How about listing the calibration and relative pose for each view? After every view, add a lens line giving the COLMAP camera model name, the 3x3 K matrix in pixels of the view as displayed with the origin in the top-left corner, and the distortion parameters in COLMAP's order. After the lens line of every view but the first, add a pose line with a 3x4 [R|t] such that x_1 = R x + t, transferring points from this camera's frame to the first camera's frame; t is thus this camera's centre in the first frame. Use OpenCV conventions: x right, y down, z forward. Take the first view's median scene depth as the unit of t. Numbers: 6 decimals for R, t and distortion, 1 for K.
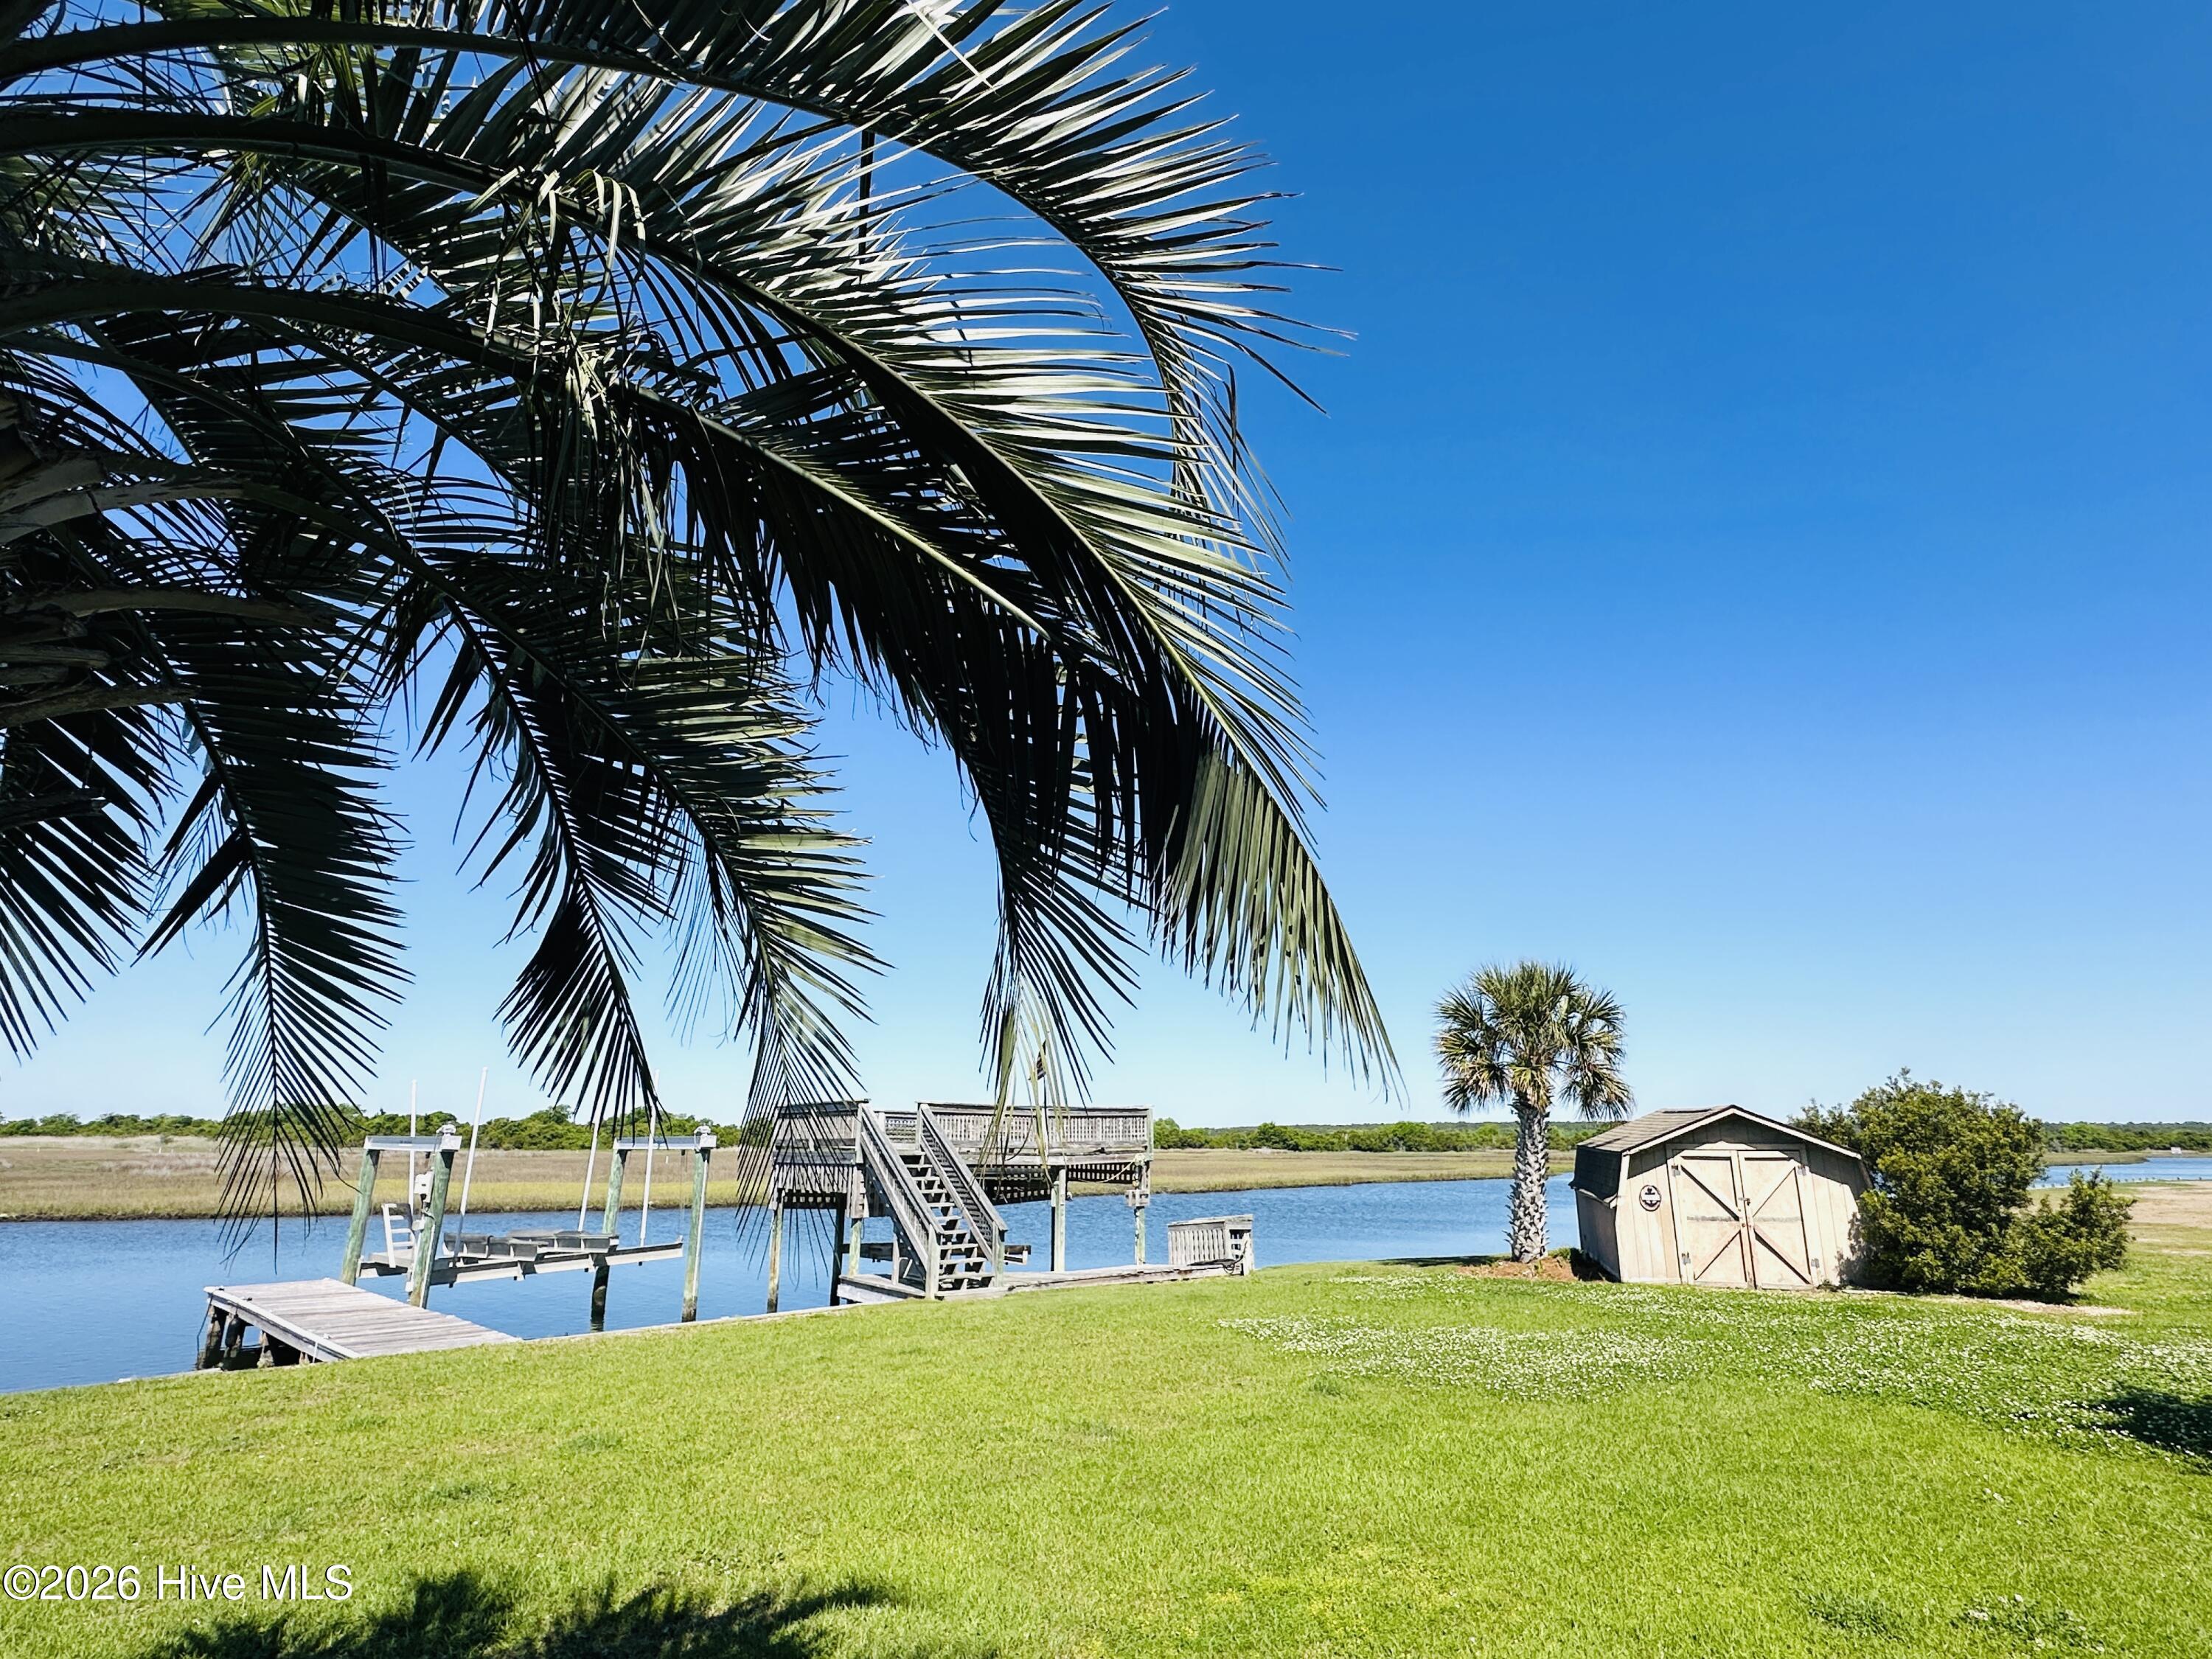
lens RADIAL K [[1118.3, 0, 1106.0], [0, 1118.3, 829.5], [0, 0, 1]] dist [-0.001654, 0.000218]
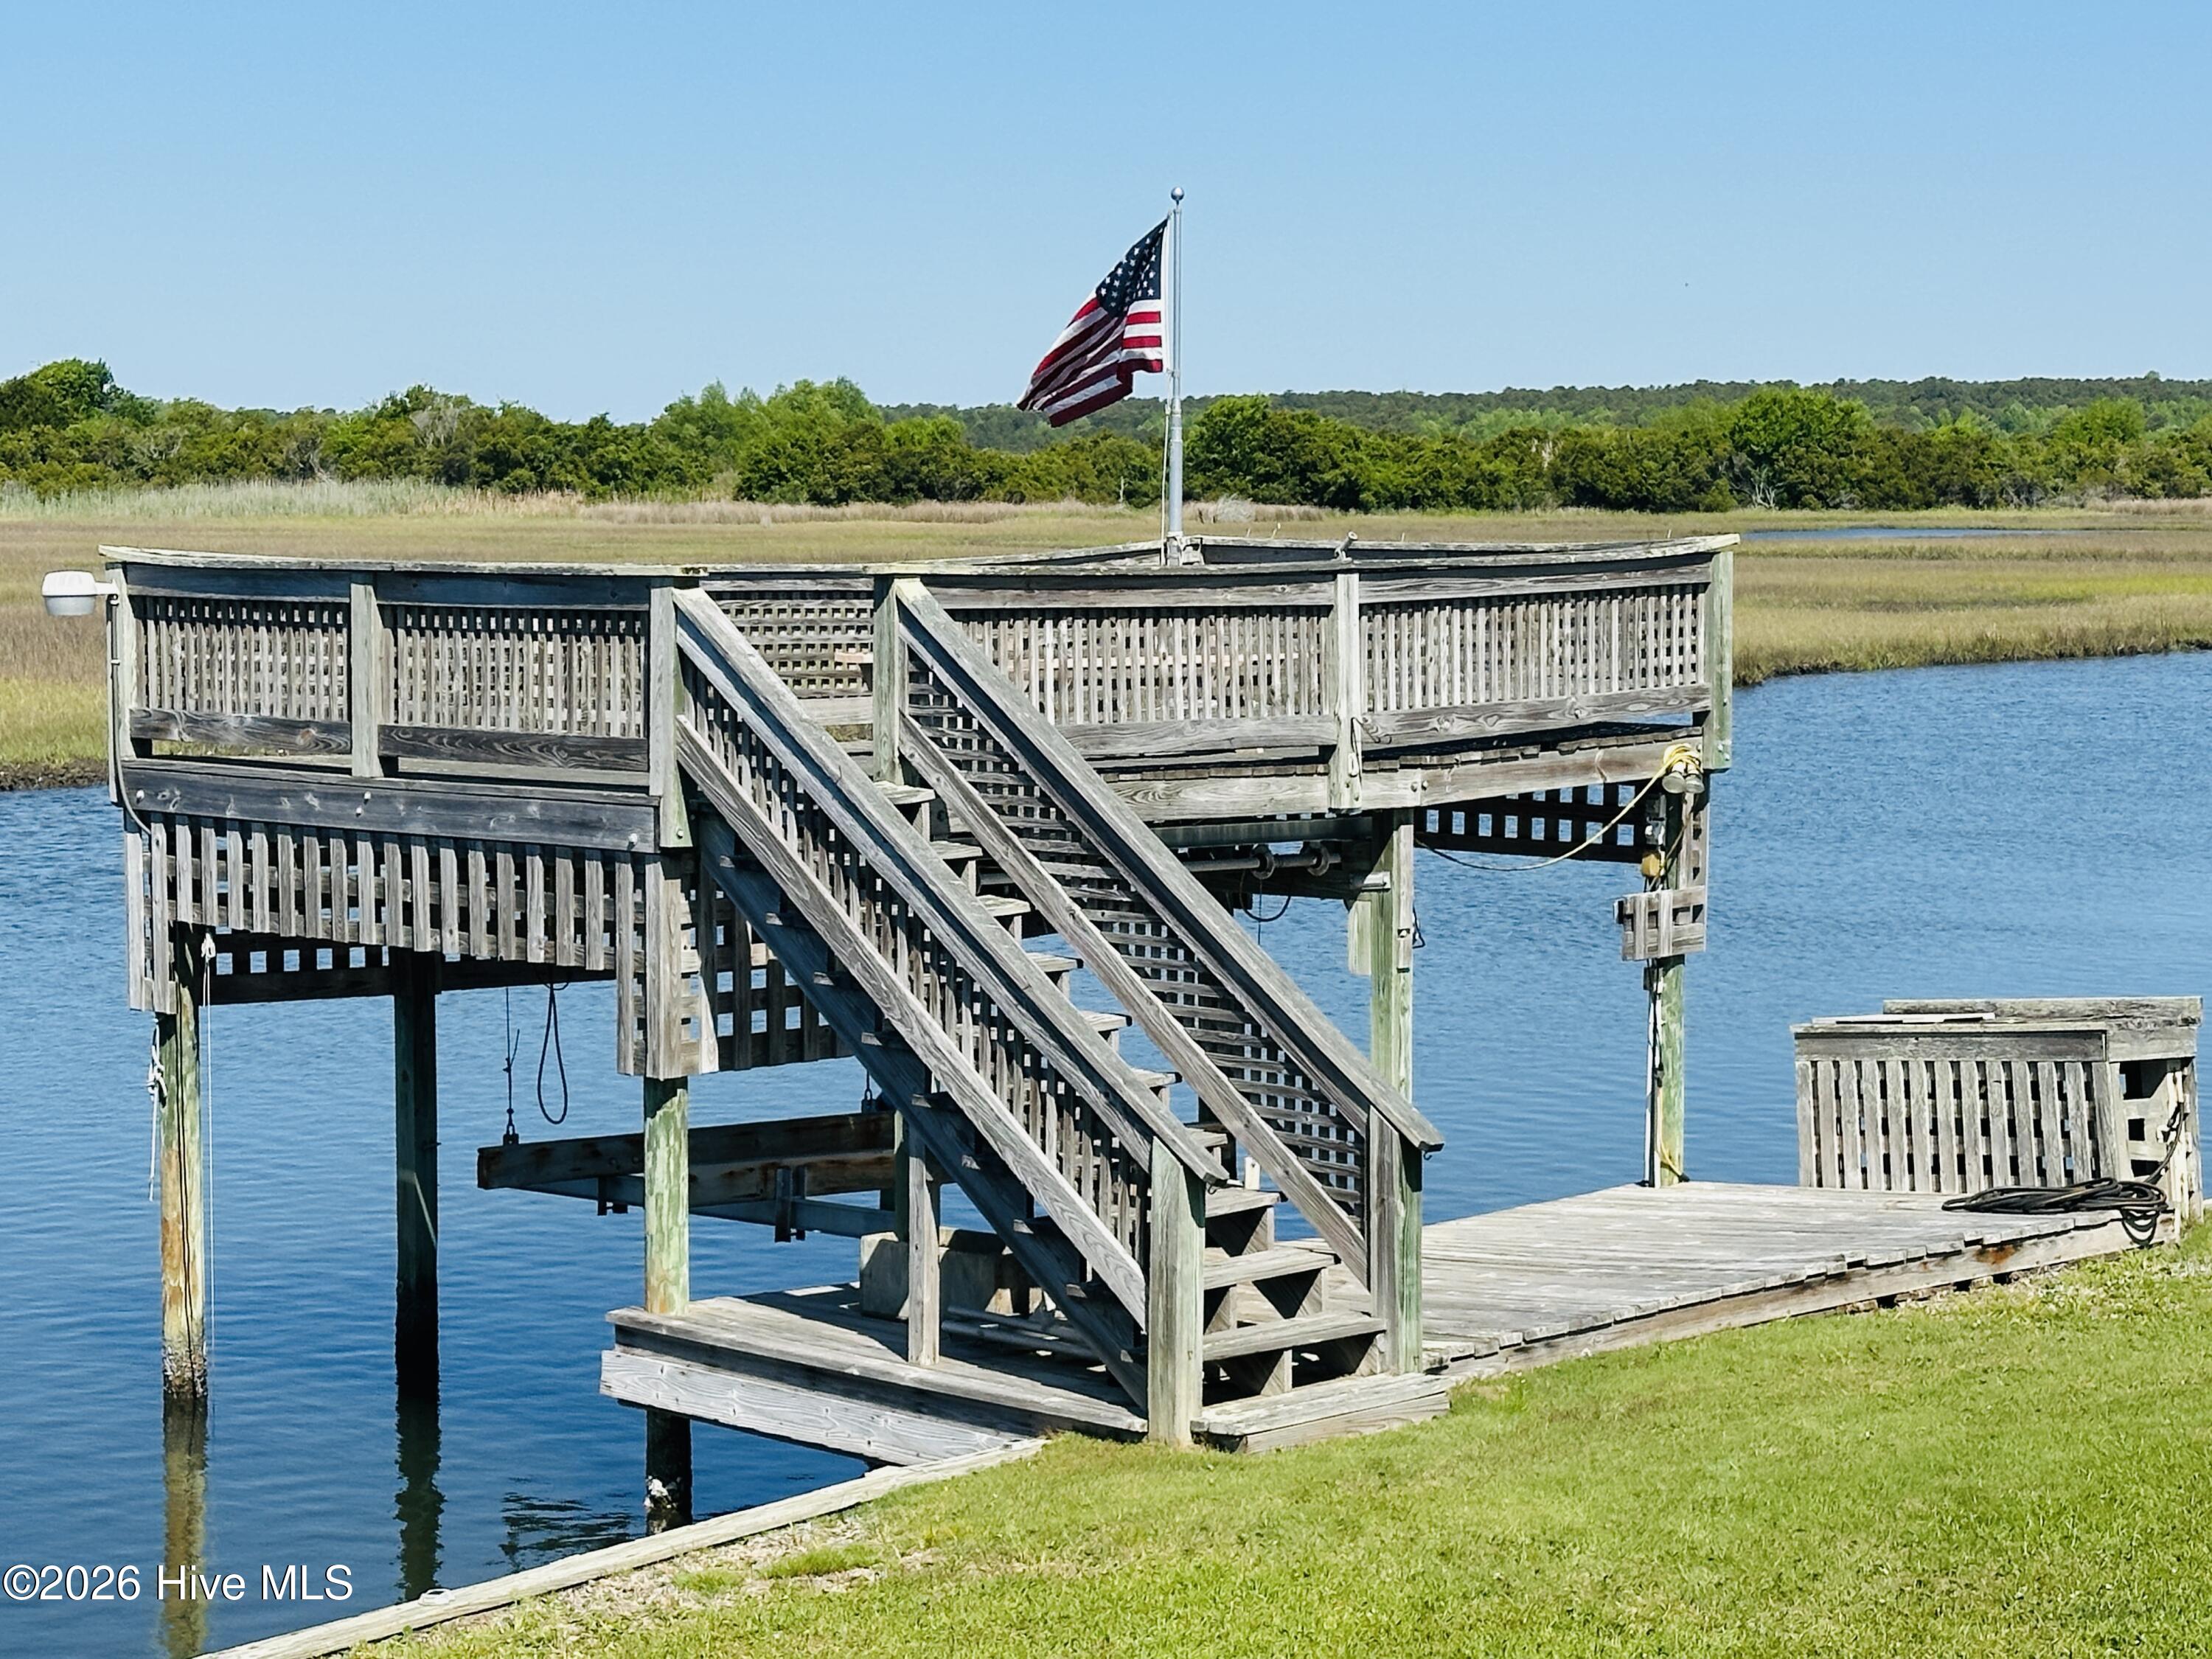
lens RADIAL K [[4669.3, 0, 1106.0], [0, 4669.3, 829.5], [0, 0, 1]] dist [0.077173, 0.169710]
pose [[0.991798, -0.011903, 0.127264, -0.210326], [-0.032740, 0.938781, 0.342956, -0.022118], [-0.123555, -0.344310, 0.930691, 0.103966]]
